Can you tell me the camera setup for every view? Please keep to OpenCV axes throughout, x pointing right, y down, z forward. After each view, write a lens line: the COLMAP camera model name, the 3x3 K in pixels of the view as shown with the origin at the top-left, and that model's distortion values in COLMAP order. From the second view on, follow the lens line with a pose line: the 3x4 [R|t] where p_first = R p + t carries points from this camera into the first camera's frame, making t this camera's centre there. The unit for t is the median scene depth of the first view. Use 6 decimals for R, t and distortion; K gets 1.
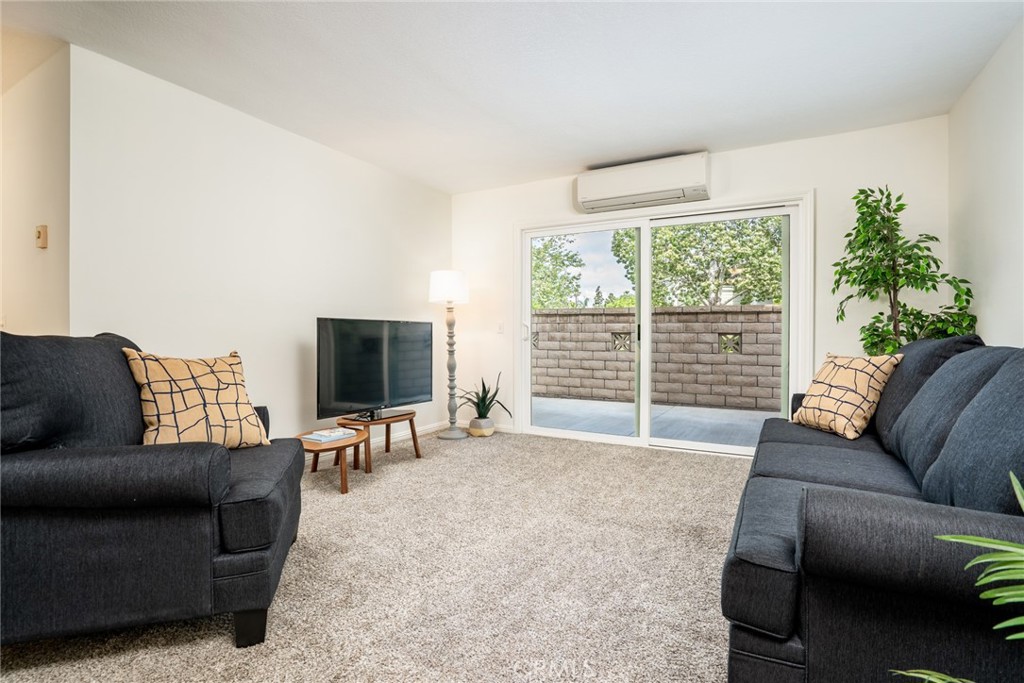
lens RADIAL K [[478.5, 0, 515.7], [0, 478.5, 337.0], [0, 0, 1]] dist [-0.039136, 0.008900]
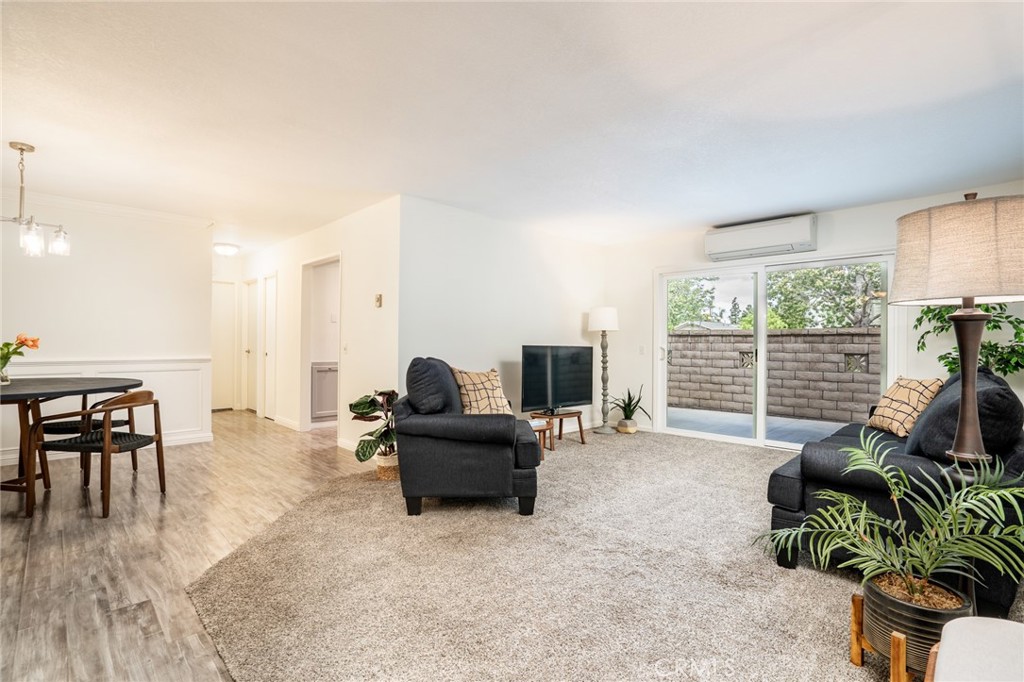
lens RADIAL K [[478.5, 0, 516.7], [0, 478.5, 343.1], [0, 0, 1]] dist [-0.039136, 0.008900]
pose [[0.965828, 0.004857, -0.259140, -0.031238], [-0.007798, 0.999916, -0.010321, -0.026883], [0.259068, 0.011989, 0.965785, -0.407531]]
